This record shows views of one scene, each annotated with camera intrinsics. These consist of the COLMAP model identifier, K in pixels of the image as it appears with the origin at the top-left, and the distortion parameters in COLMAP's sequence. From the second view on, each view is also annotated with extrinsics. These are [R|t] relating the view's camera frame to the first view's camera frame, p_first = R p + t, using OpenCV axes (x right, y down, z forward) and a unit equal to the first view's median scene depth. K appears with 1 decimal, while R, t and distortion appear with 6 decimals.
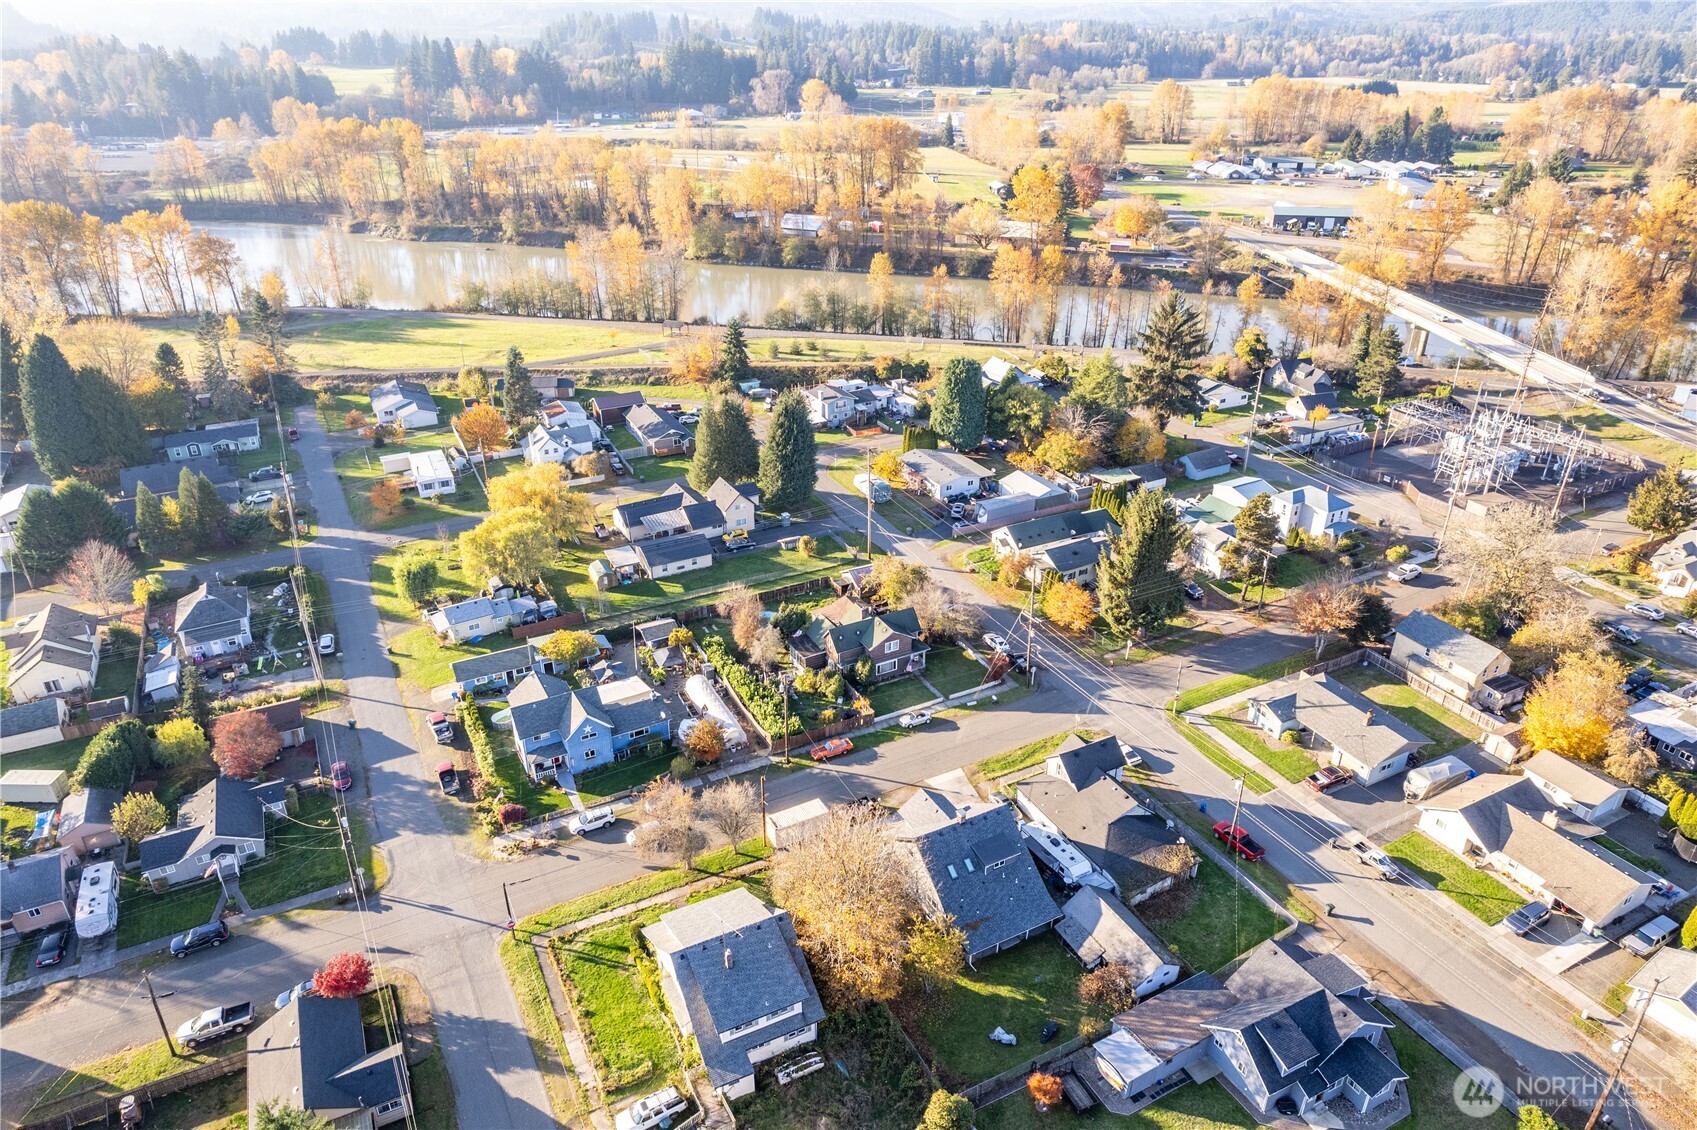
lens RADIAL K [[1154.9, 0, 848.5], [0, 1154.9, 565.0], [0, 0, 1]] dist [-0.081569, 0.053902]
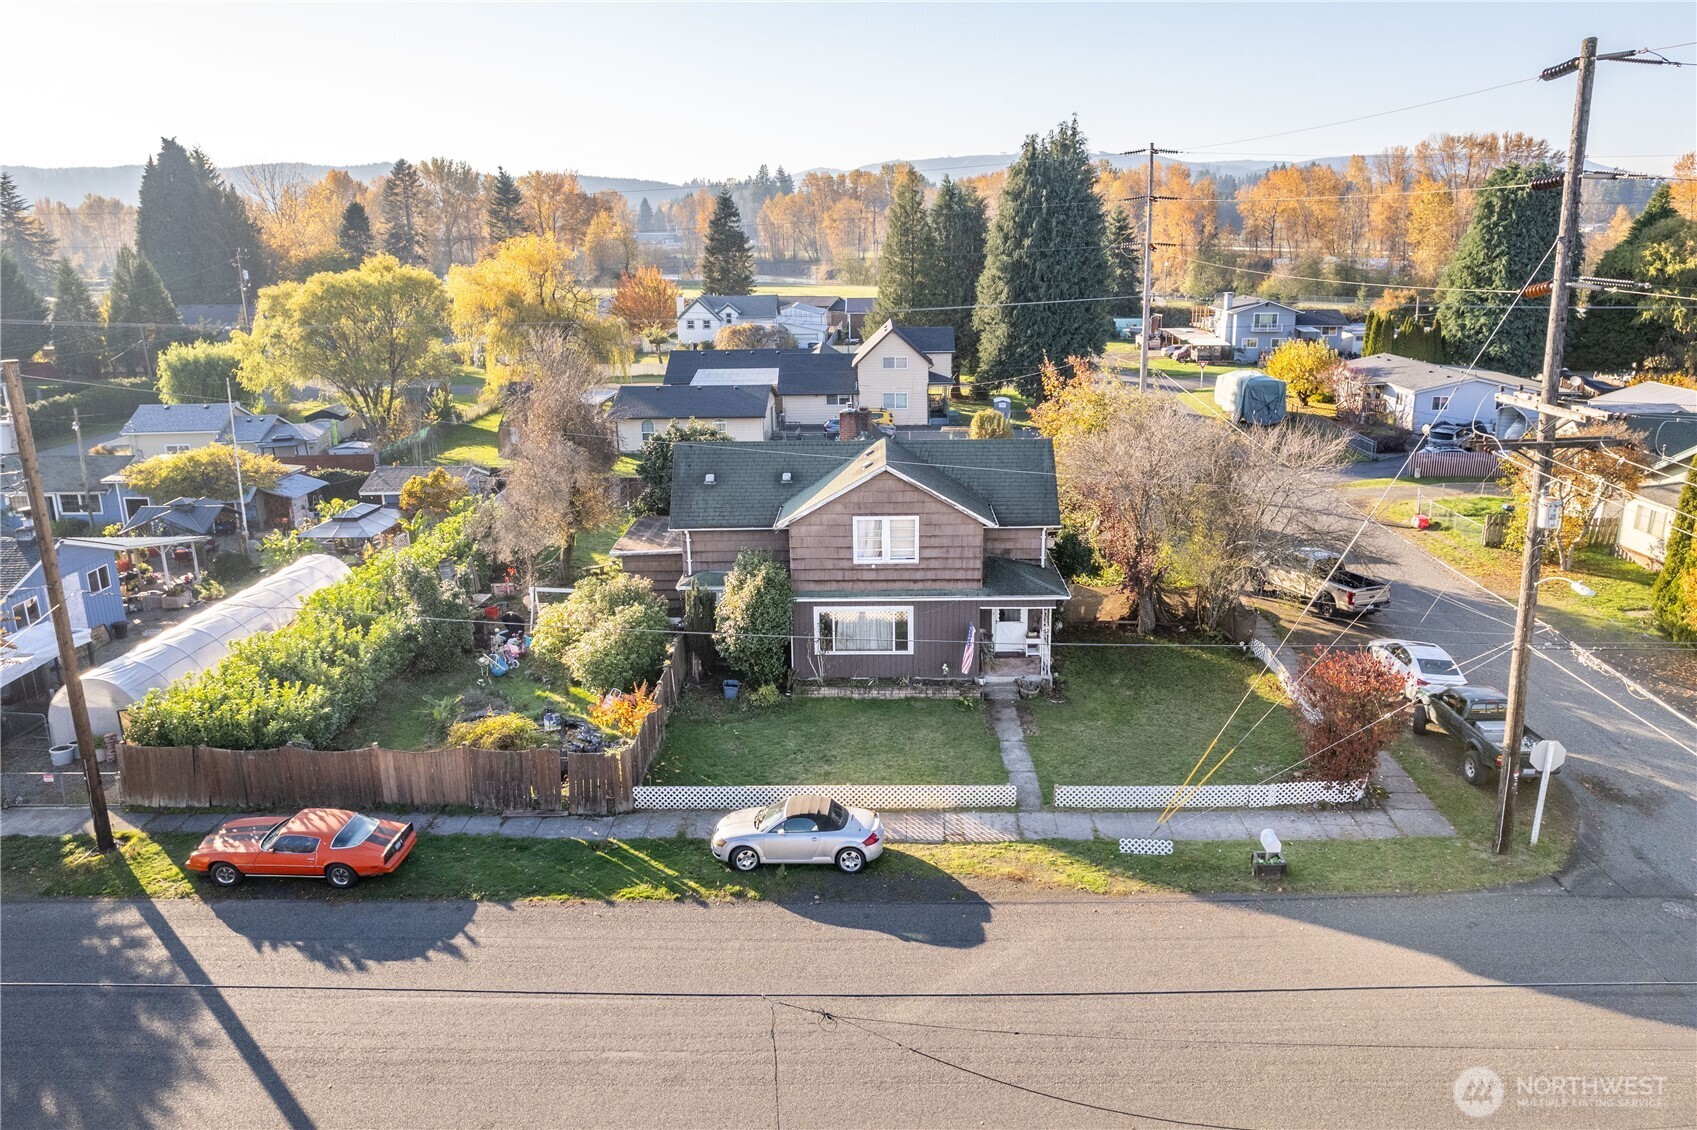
lens RADIAL K [[1154.9, 0, 848.5], [0, 1154.9, 565.0], [0, 0, 1]] dist [-0.081569, 0.053902]
pose [[0.863252, 0.121994, -0.489809, 0.150985], [-0.208265, 0.969992, -0.125462, 0.108635], [0.459805, 0.210316, 0.862755, 0.803263]]
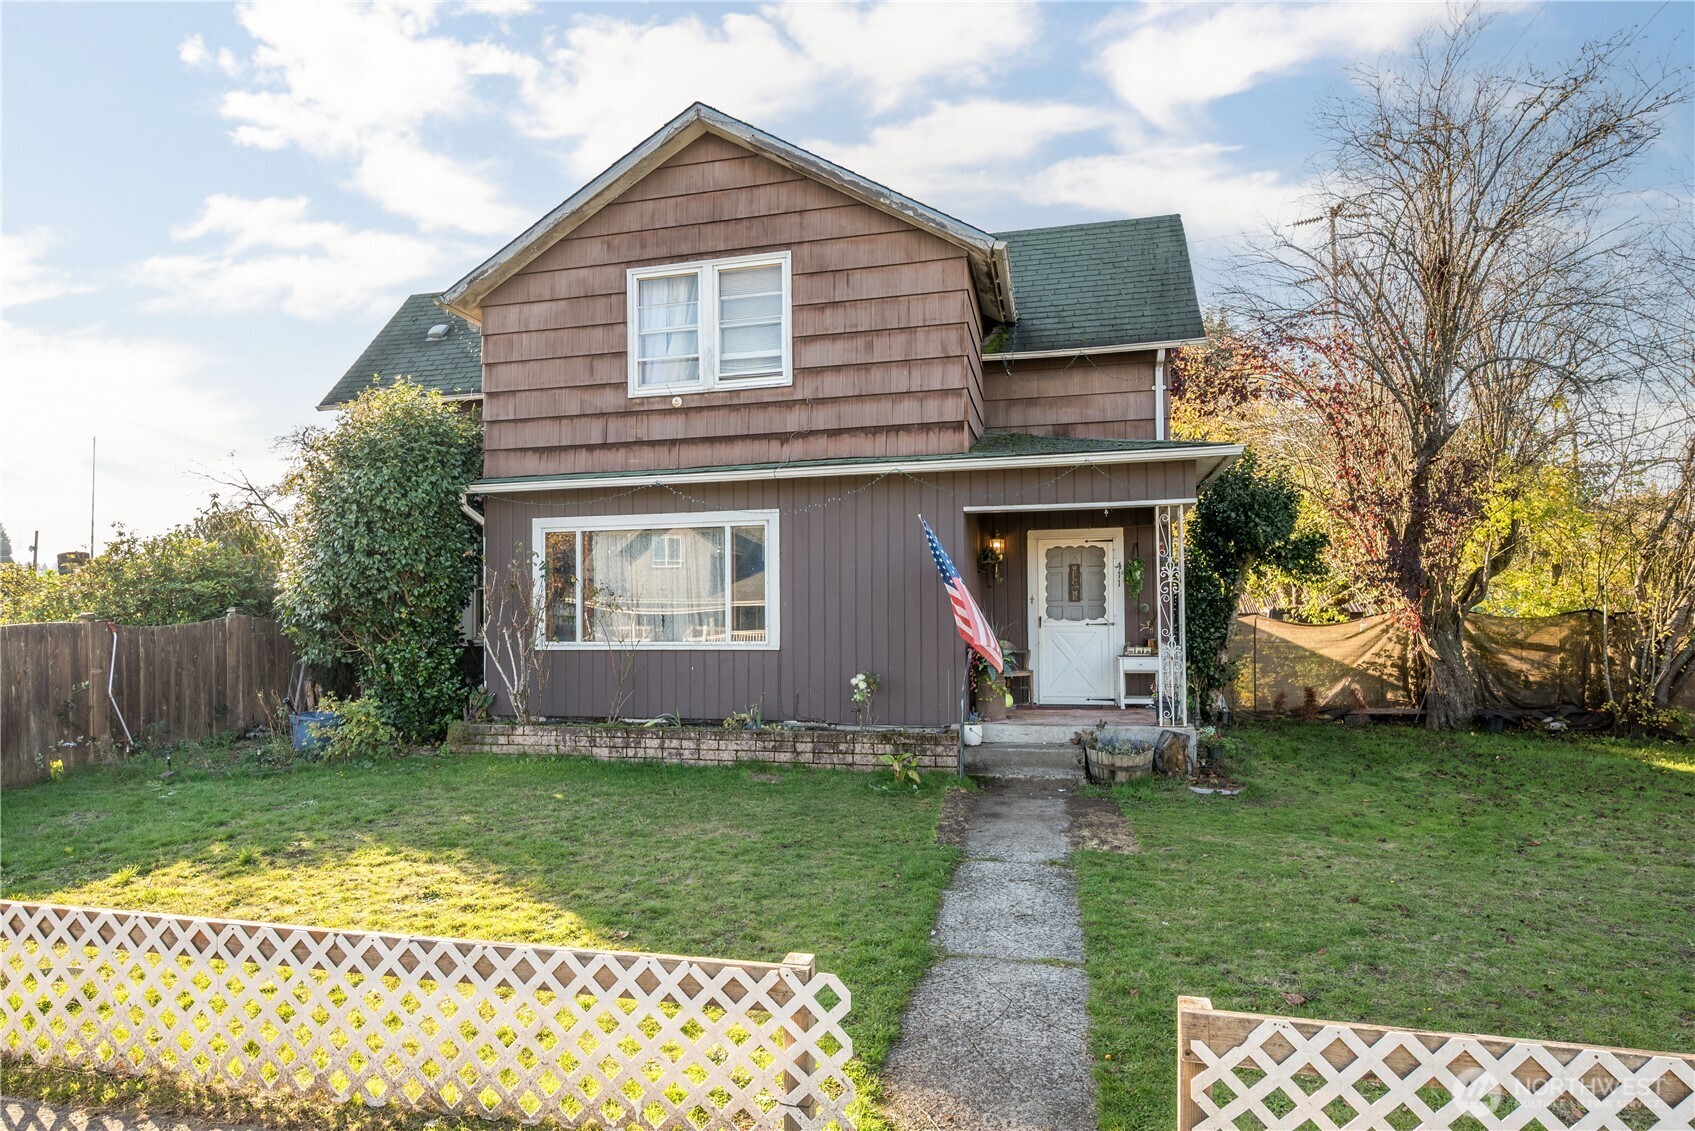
lens RADIAL K [[956.5, 0, 827.5], [0, 956.5, 619.4], [0, 0, 1]] dist [-0.016647, -0.001056]
pose [[0.734468, -0.016370, -0.678446, 0.097391], [-0.294612, 0.892902, -0.340484, 0.114872], [0.611360, 0.449953, 0.650985, 0.977773]]
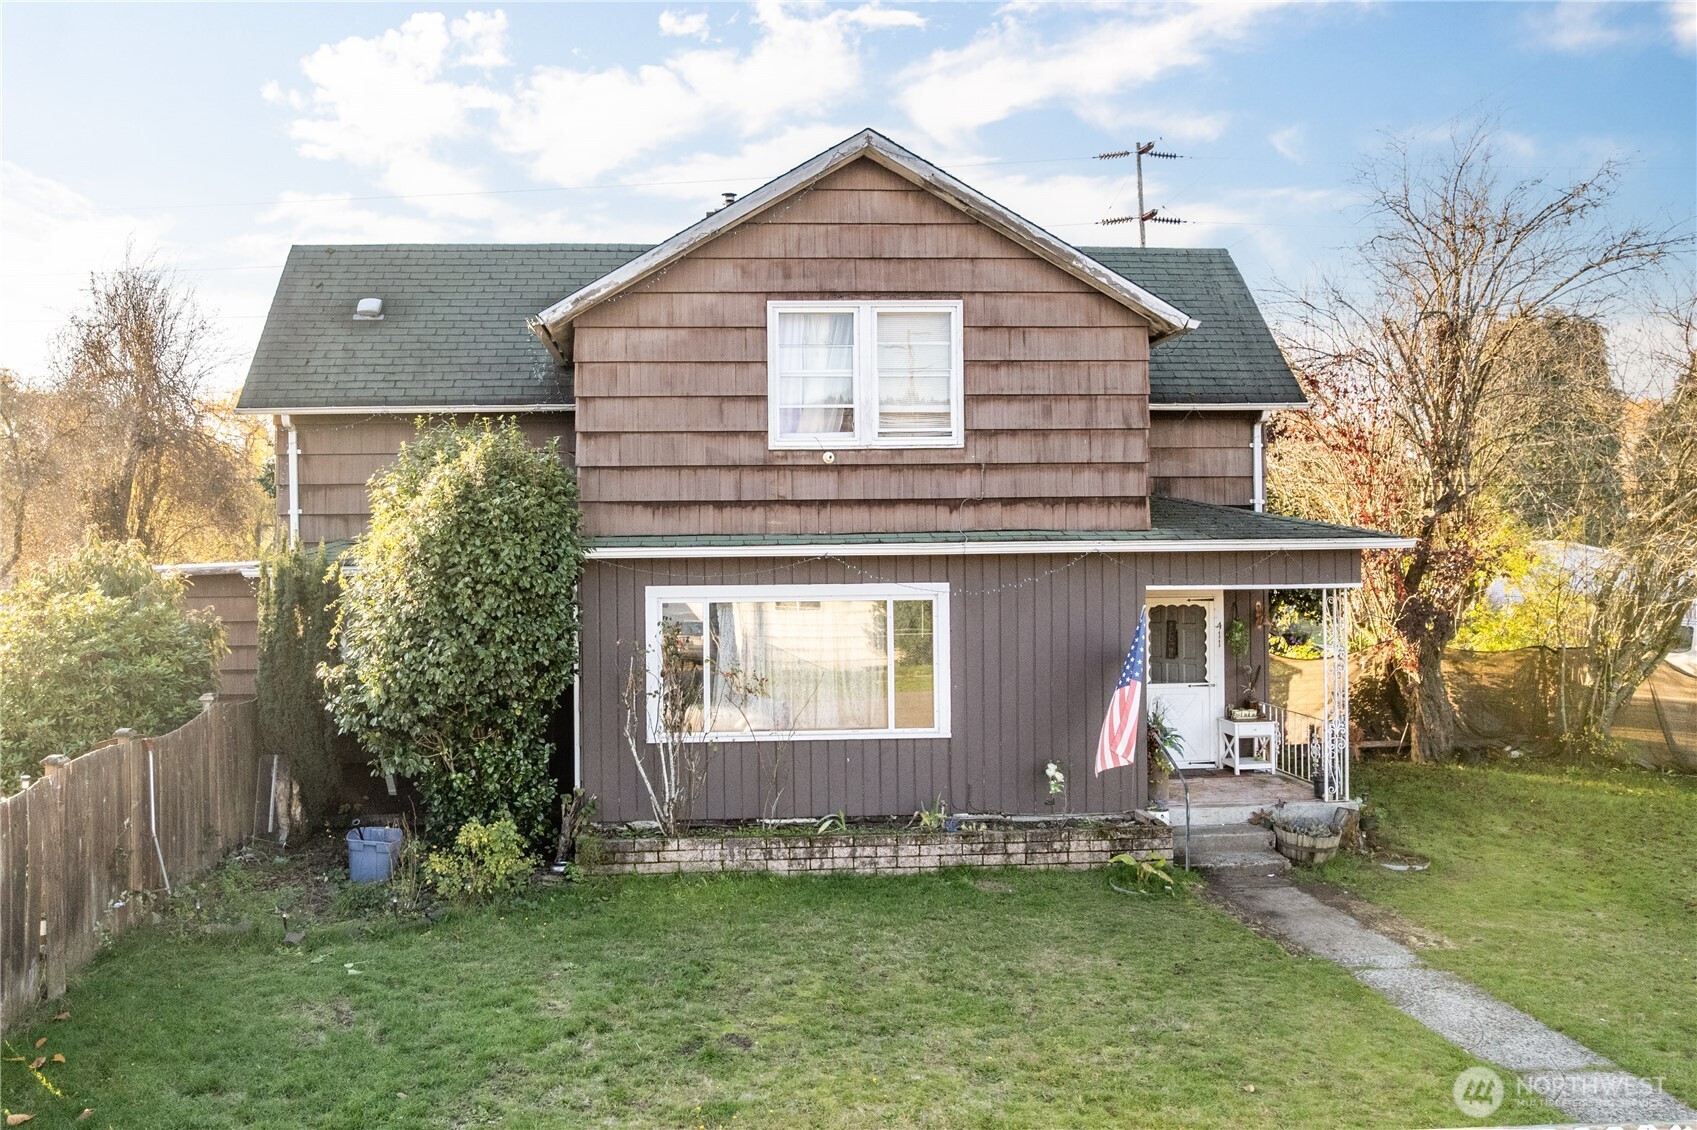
lens RADIAL K [[1263.8, 0, 761.3], [0, 1263.8, 570.8], [0, 0, 1]] dist [-0.086344, 0.069411]
pose [[0.900774, -0.014885, -0.434034, 0.071858], [-0.180255, 0.896446, -0.404836, 0.120574], [0.395114, 0.442902, 0.804812, 0.943644]]
